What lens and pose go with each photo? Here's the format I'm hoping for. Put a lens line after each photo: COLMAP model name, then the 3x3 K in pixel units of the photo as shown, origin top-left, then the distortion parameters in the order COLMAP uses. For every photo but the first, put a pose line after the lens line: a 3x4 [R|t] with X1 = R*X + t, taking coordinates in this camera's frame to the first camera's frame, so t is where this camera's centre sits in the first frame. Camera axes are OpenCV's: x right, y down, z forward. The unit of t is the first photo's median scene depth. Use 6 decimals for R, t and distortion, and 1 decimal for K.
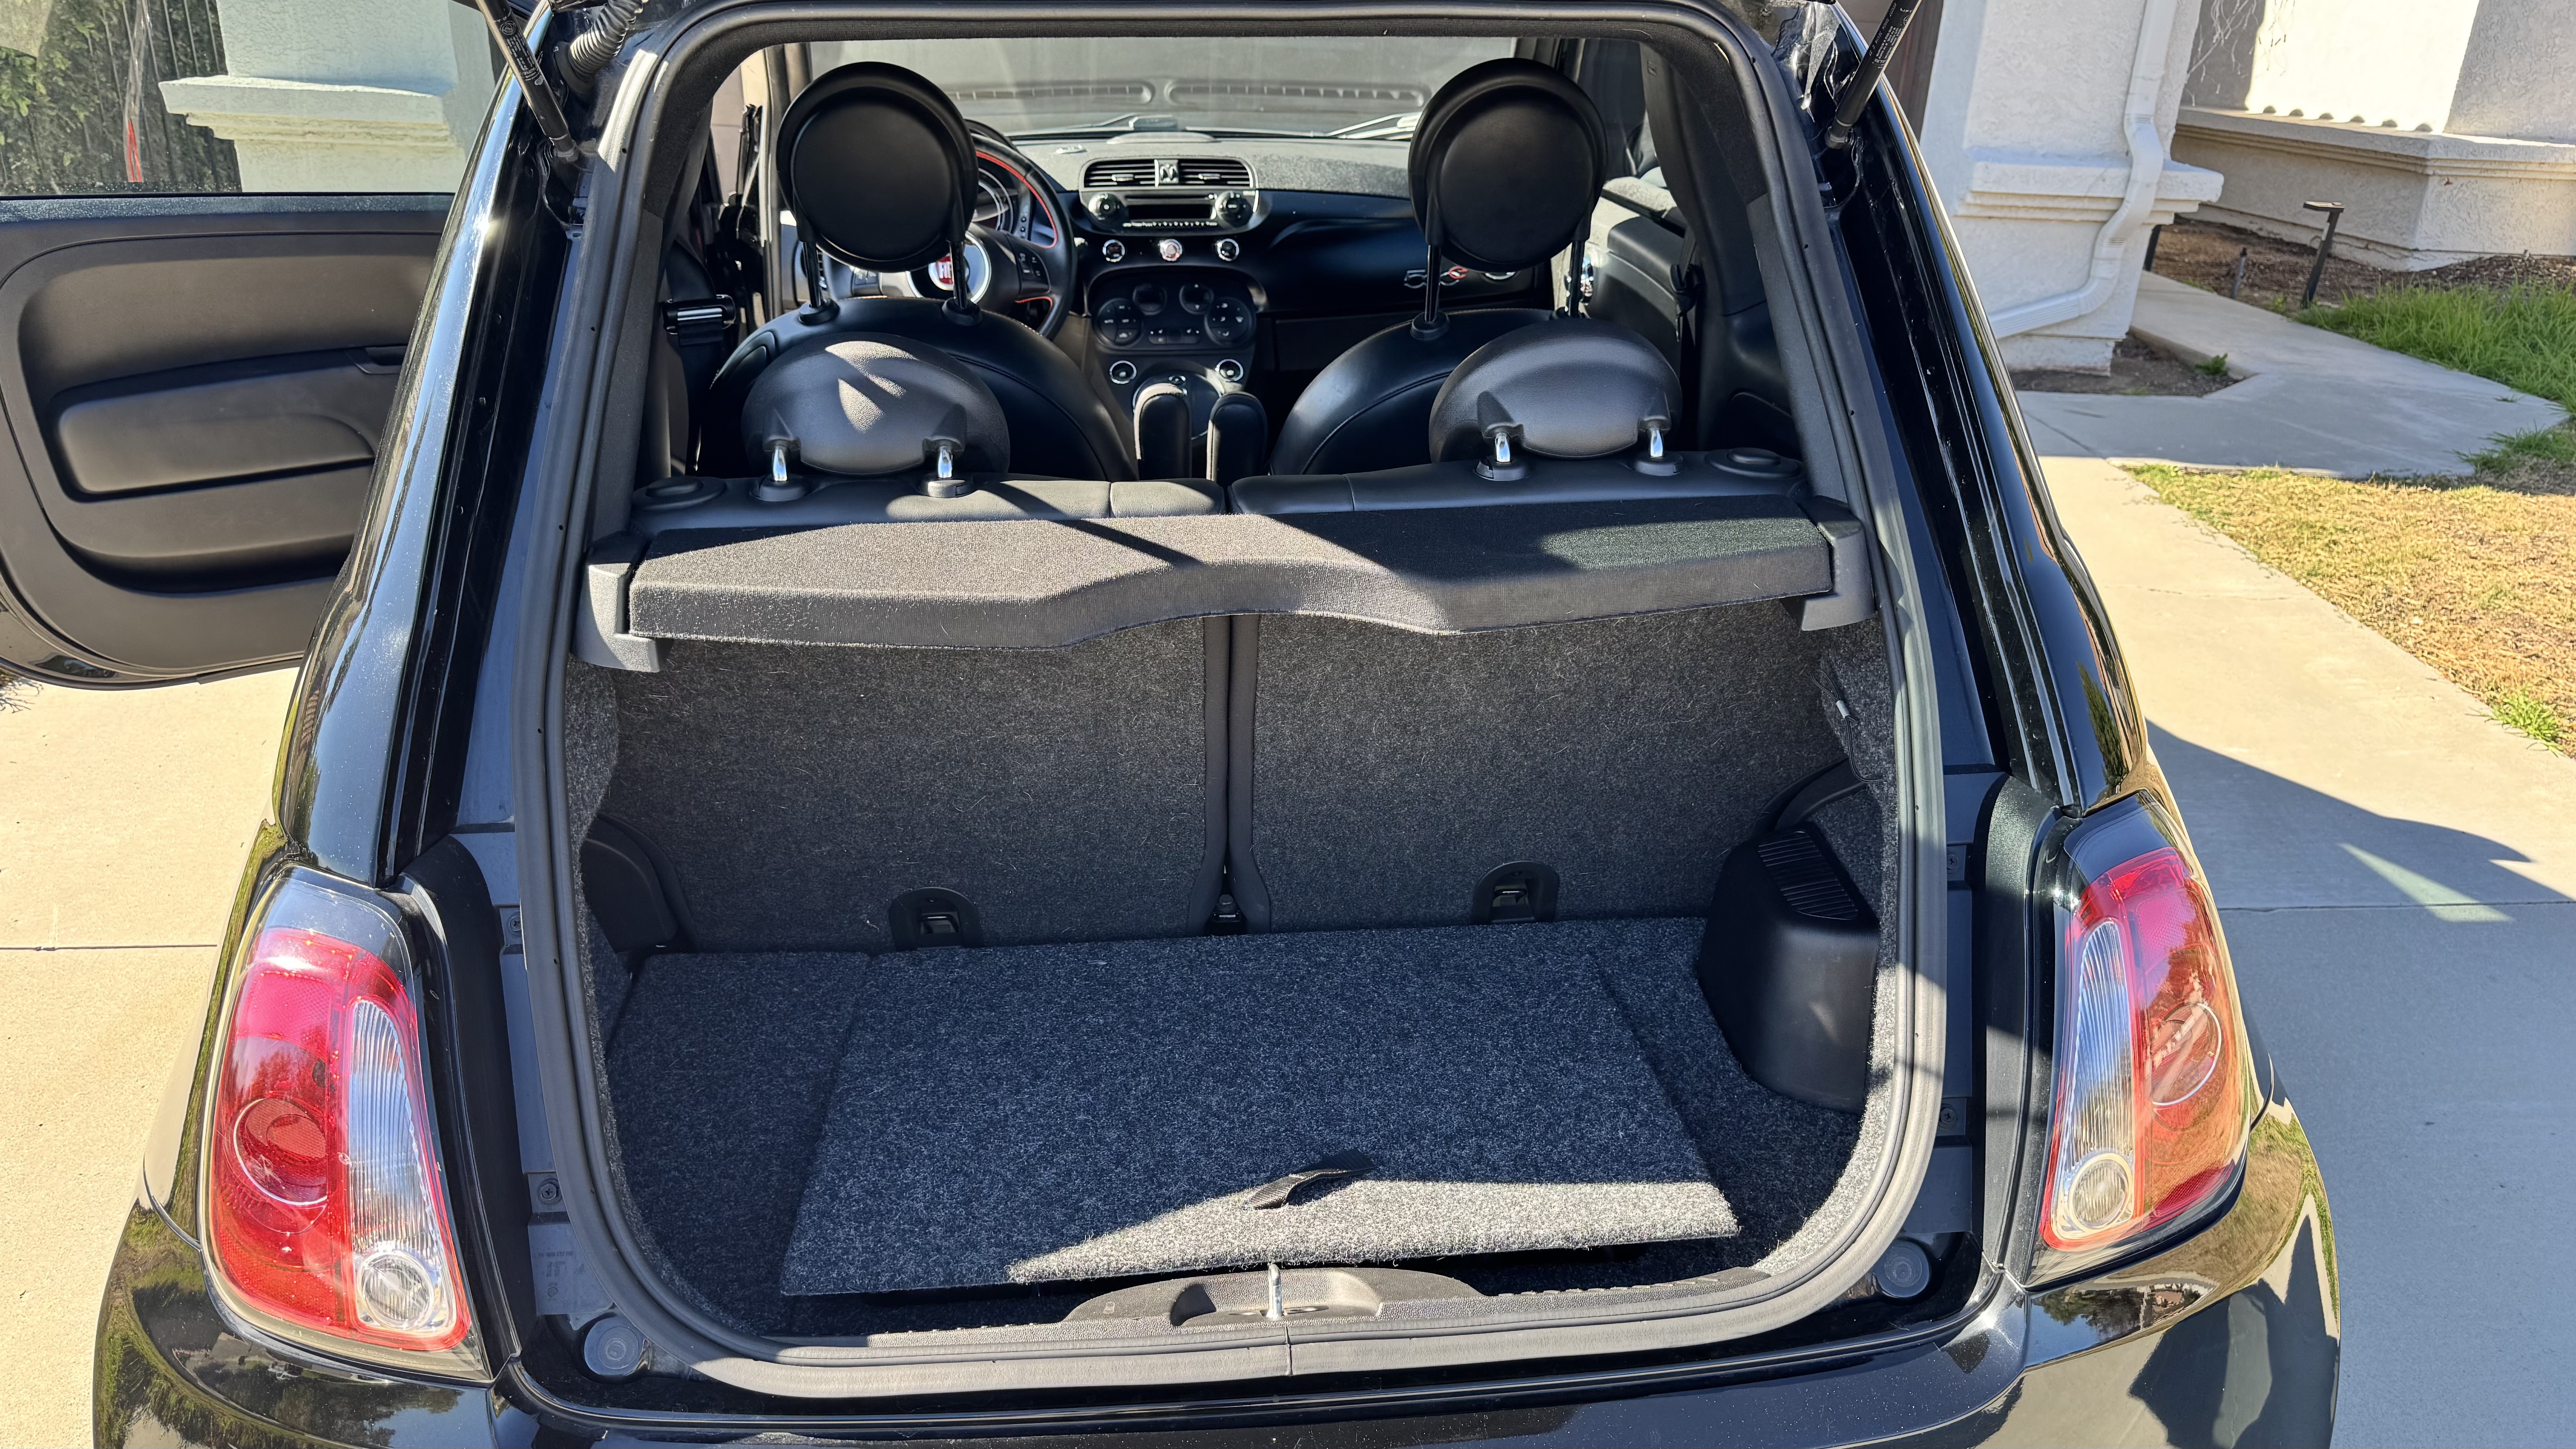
lens RADIAL K [[1841.1, 0, 1285.6], [0, 1841.1, 738.5], [0, 0, 1]] dist [-0.004497, -0.026585]
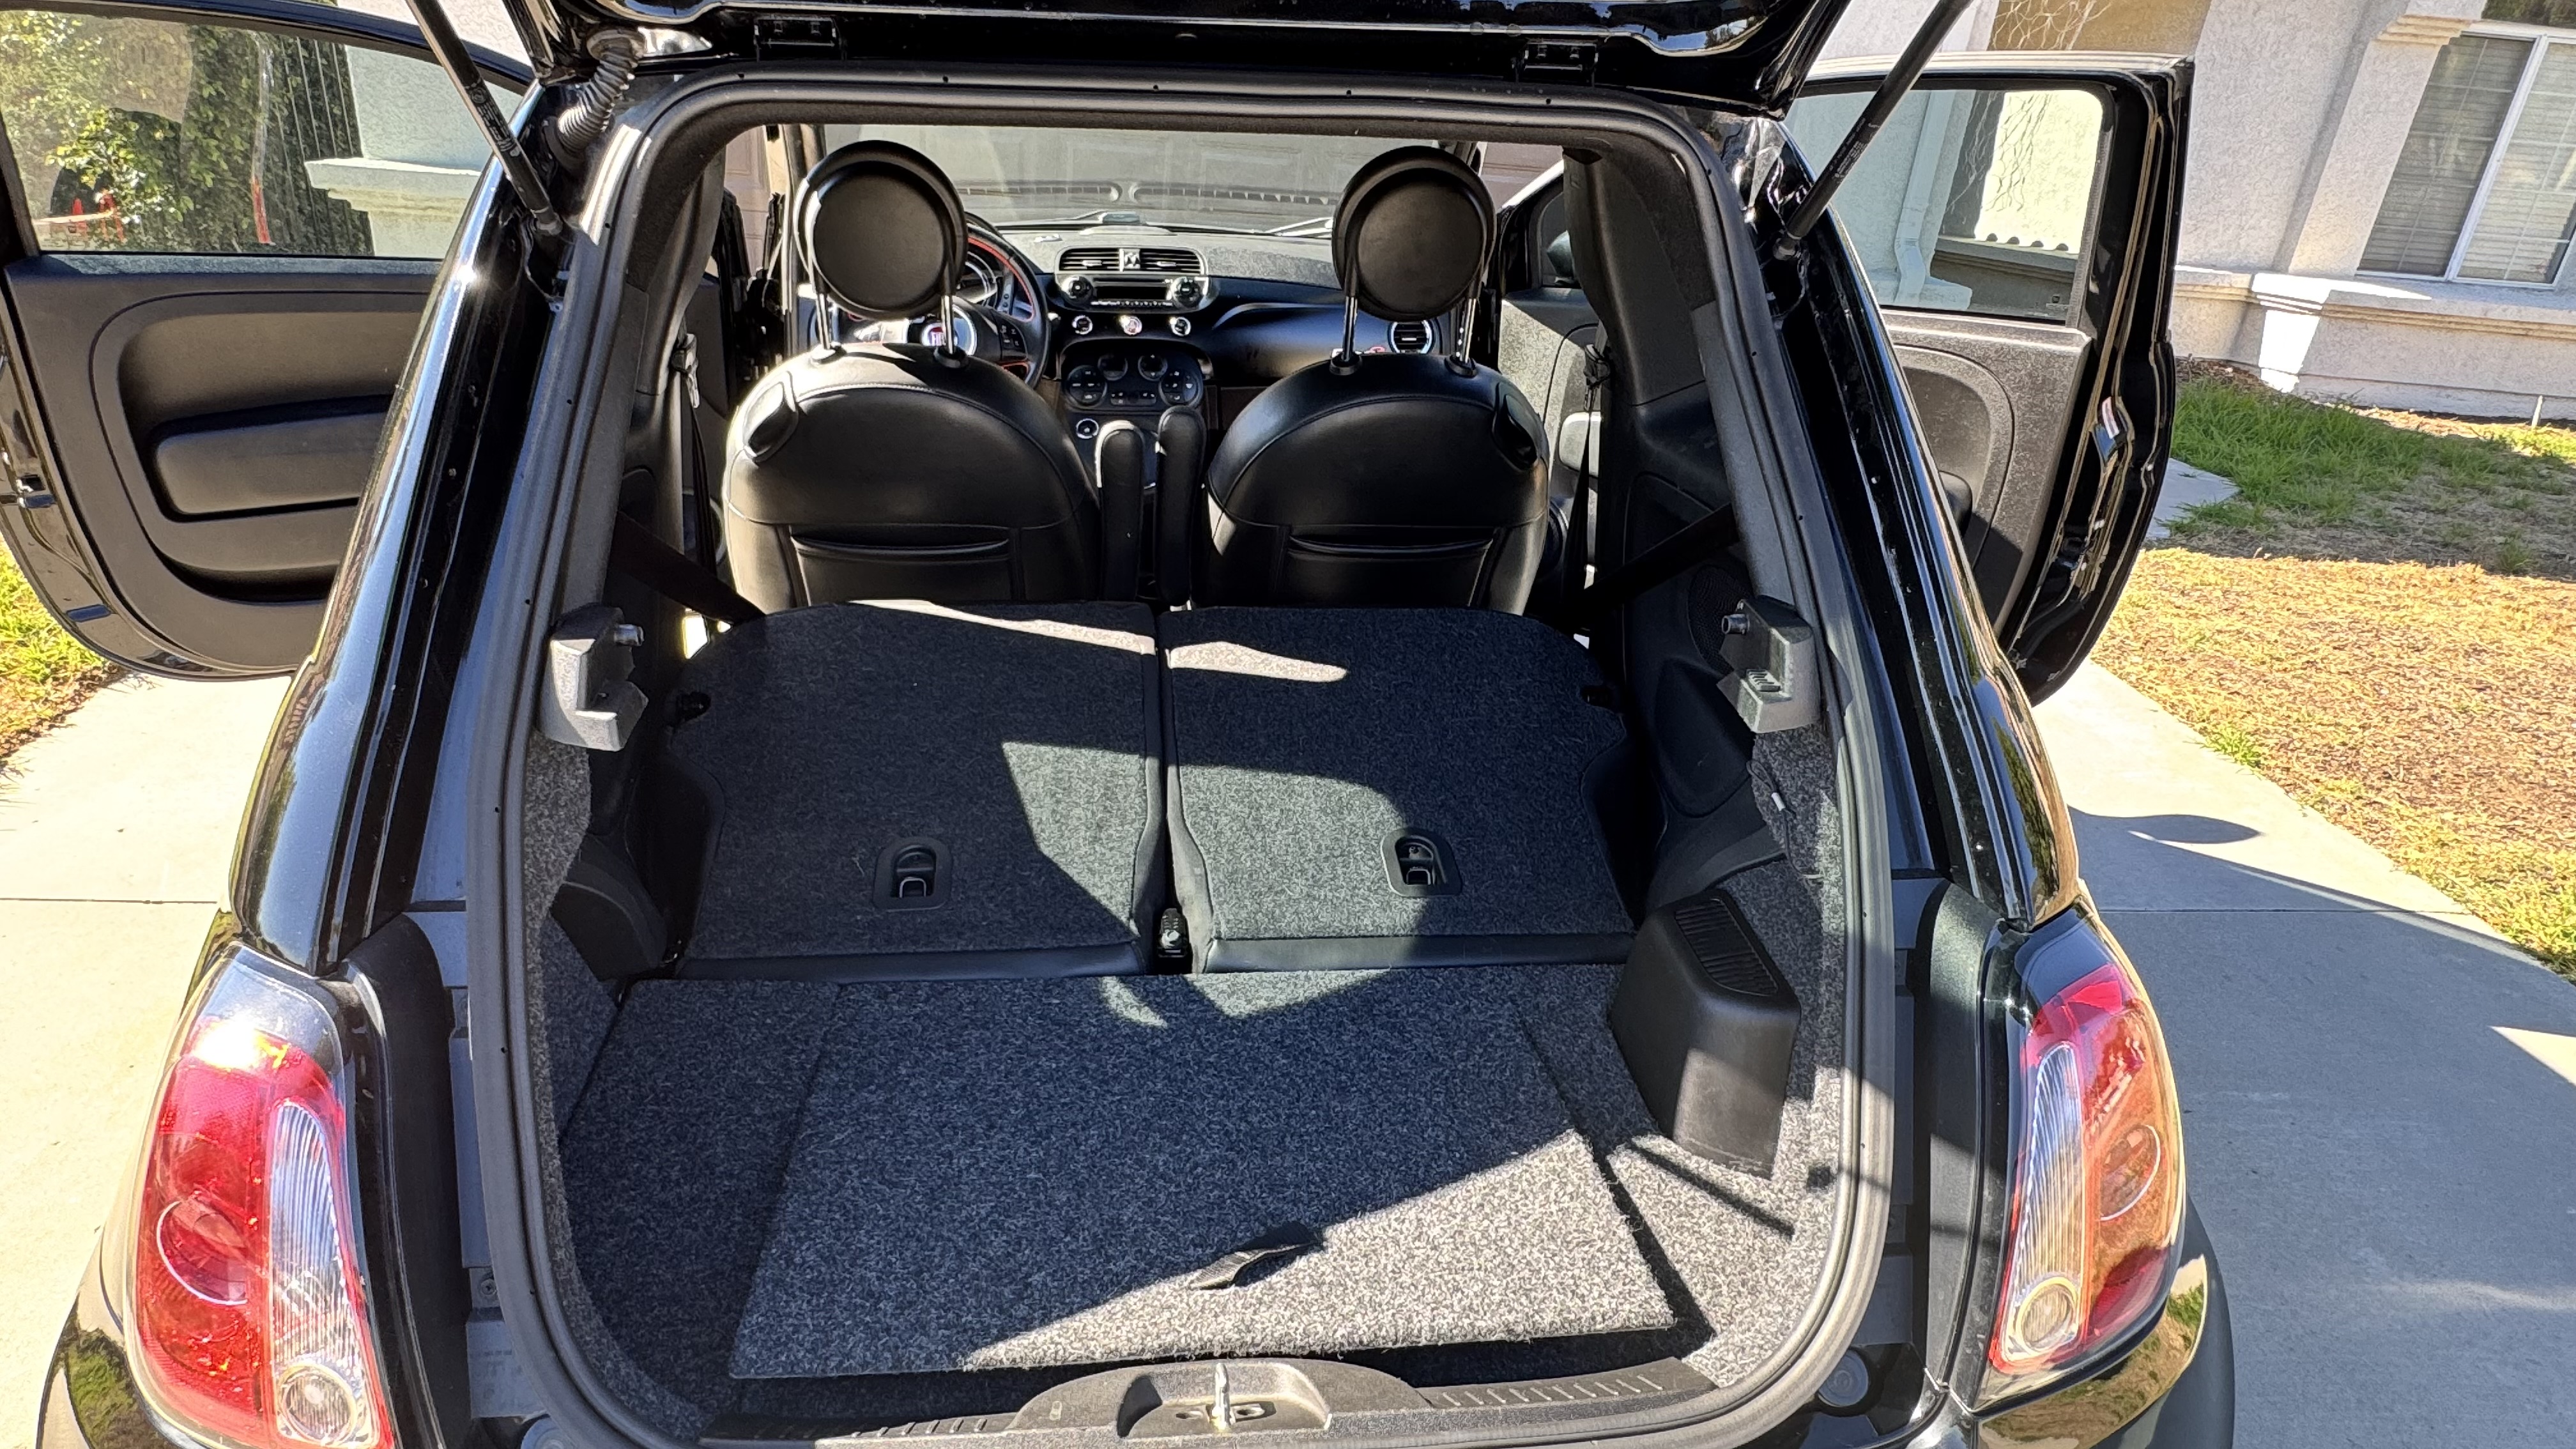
lens RADIAL K [[1450.6, 0, 1220.4], [0, 1450.6, 732.0], [0, 0, 1]] dist [-0.032842, 0.006913]
pose [[0.999564, 0.027704, 0.010191, -0.020919], [-0.027863, 0.999487, 0.015783, -0.059706], [-0.009748, -0.016060, 0.999824, 0.189755]]
